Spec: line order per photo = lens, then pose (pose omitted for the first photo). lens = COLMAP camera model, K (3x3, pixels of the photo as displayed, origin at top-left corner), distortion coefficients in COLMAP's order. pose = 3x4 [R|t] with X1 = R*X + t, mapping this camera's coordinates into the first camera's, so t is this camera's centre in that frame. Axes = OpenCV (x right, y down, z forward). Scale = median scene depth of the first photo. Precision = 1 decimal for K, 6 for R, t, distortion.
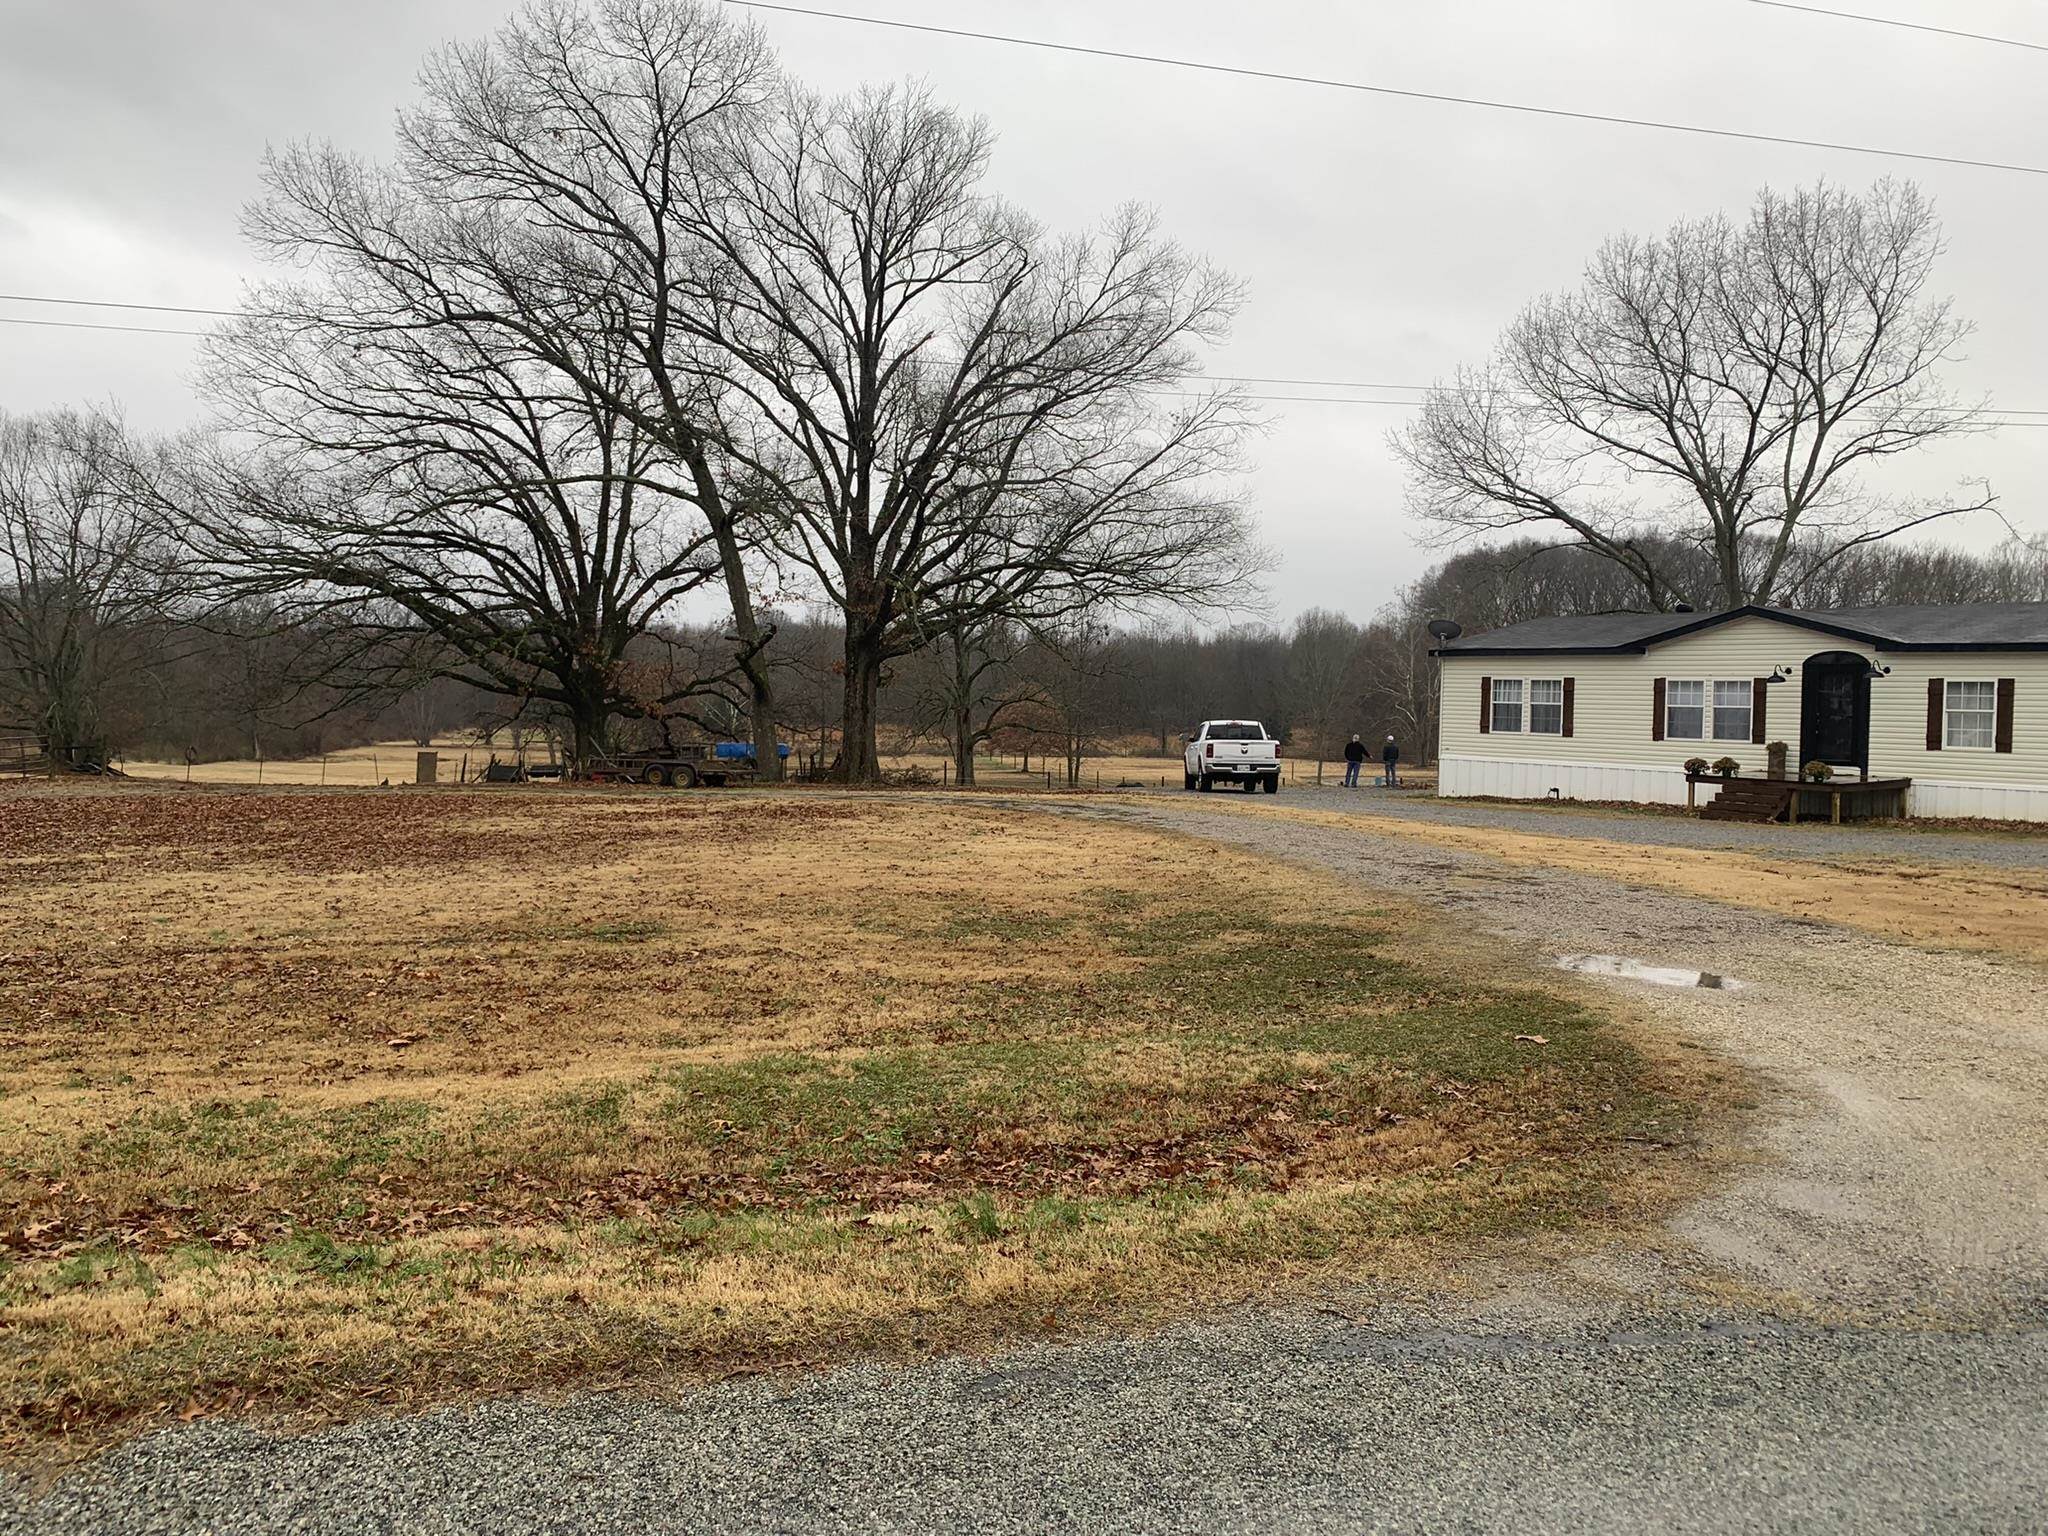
lens RADIAL K [[1538.6, 0, 1018.2], [0, 1538.6, 771.0], [0, 0, 1]] dist [0.040477, -0.055444]
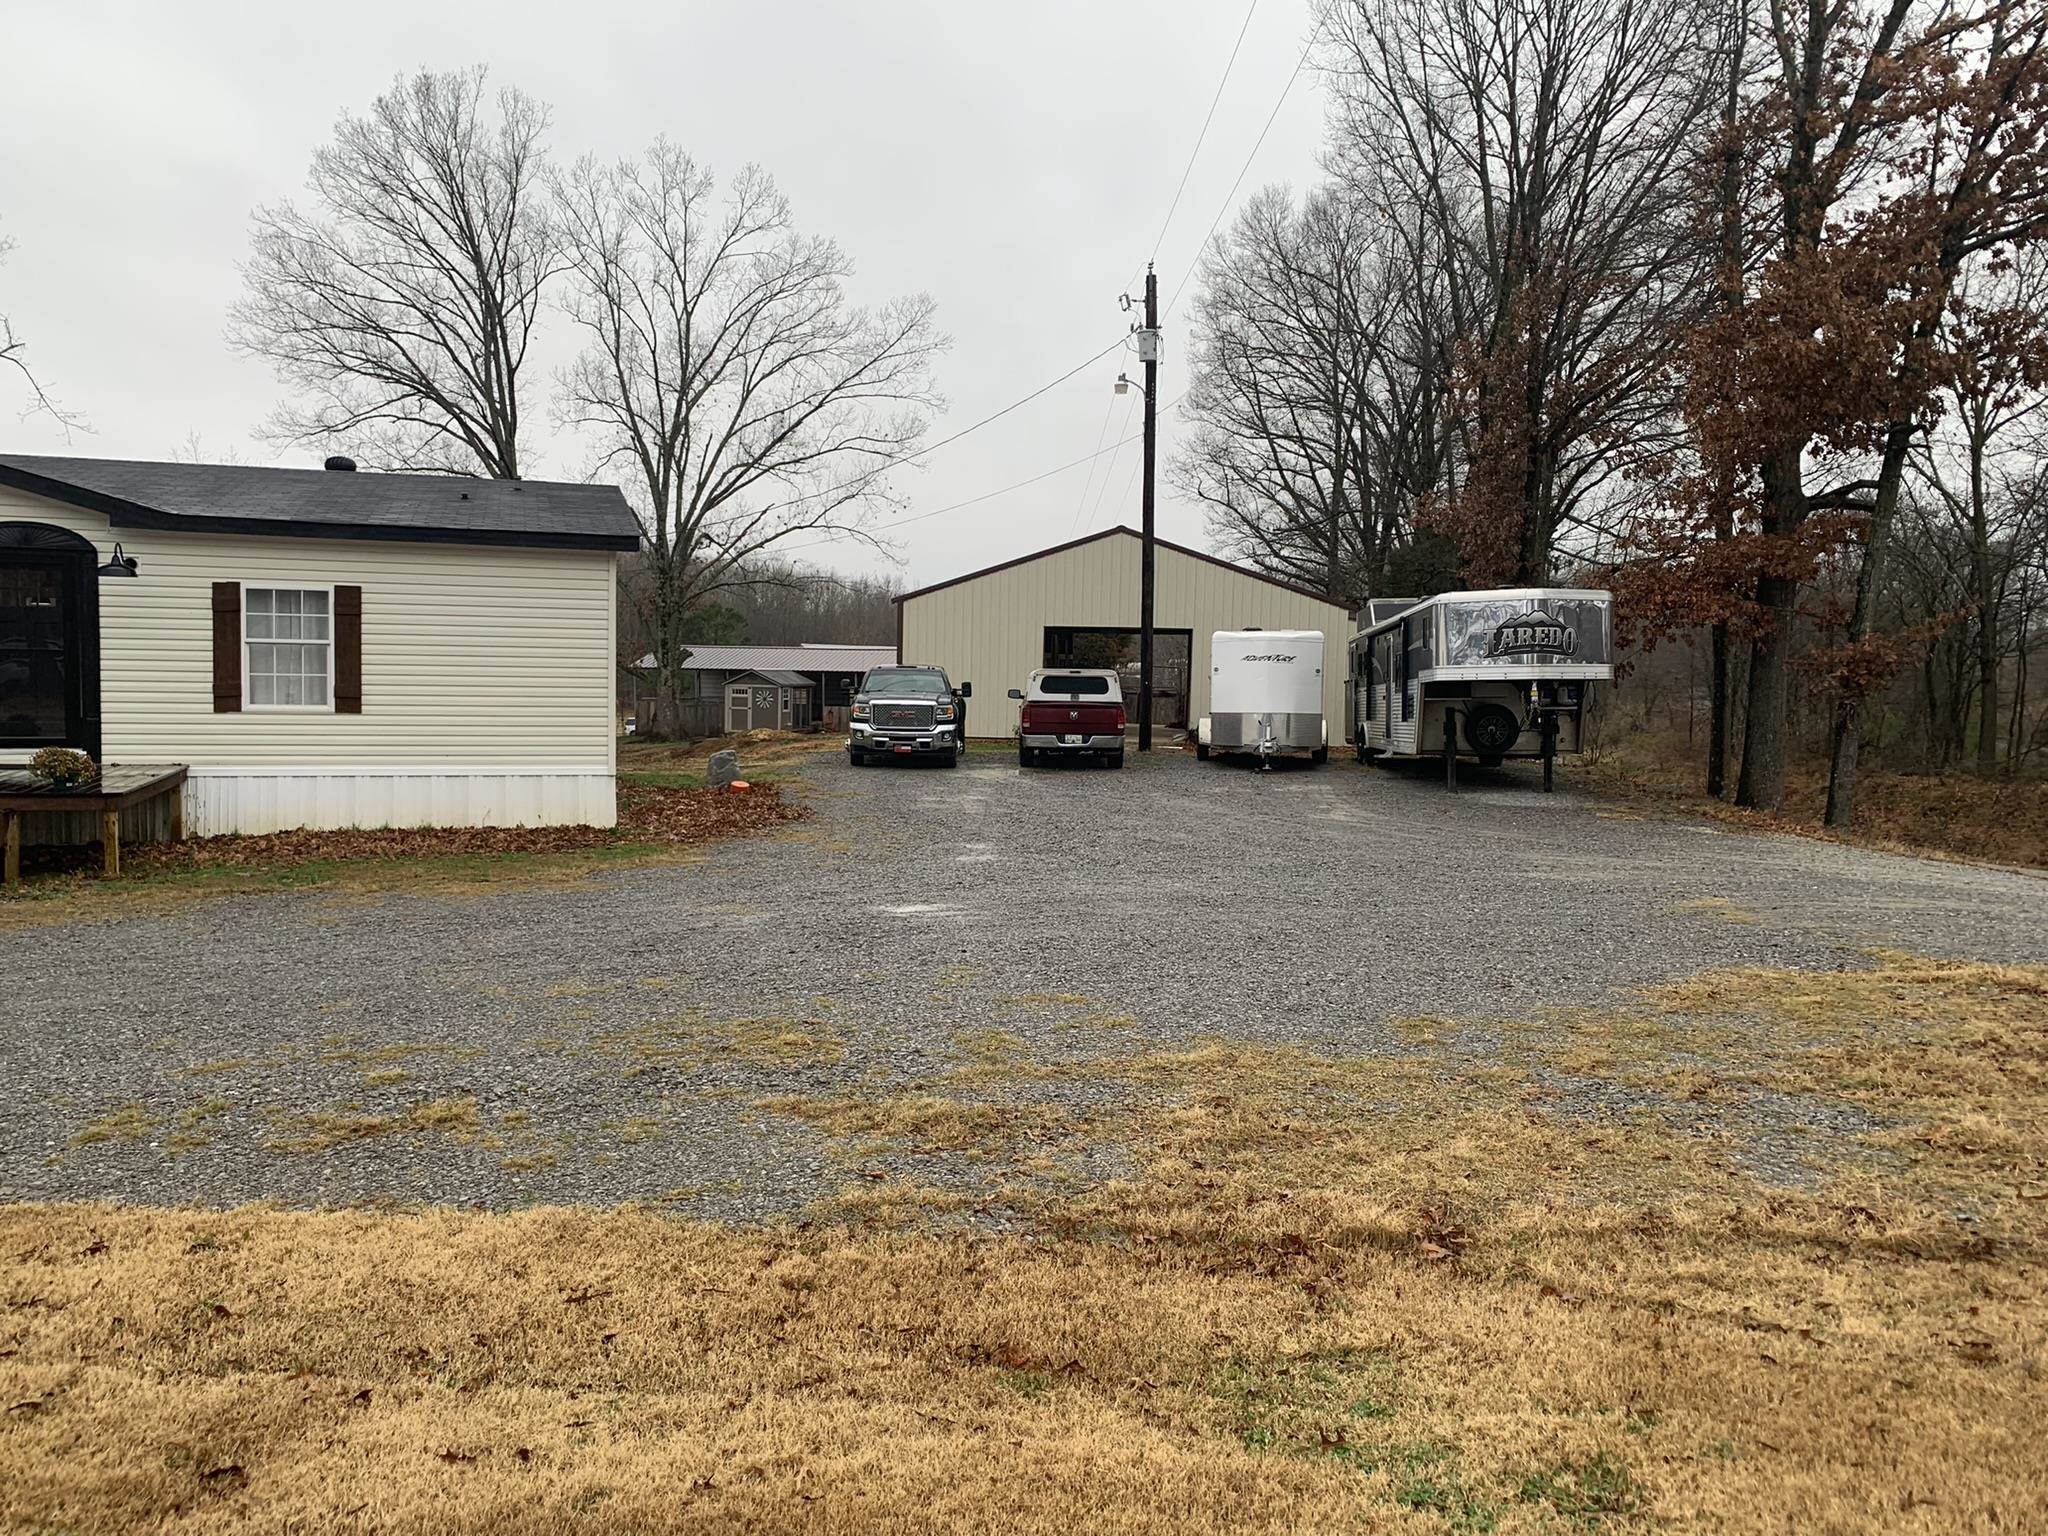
lens RADIAL K [[1538.6, 0, 1002.0], [0, 1538.6, 768.7], [0, 0, 1]] dist [0.040477, -0.055444]
pose [[0.343286, -0.073588, 0.936344, 0.155741], [0.033473, 0.997251, 0.066103, -0.019284], [-0.938634, 0.008650, 0.344806, 0.509218]]
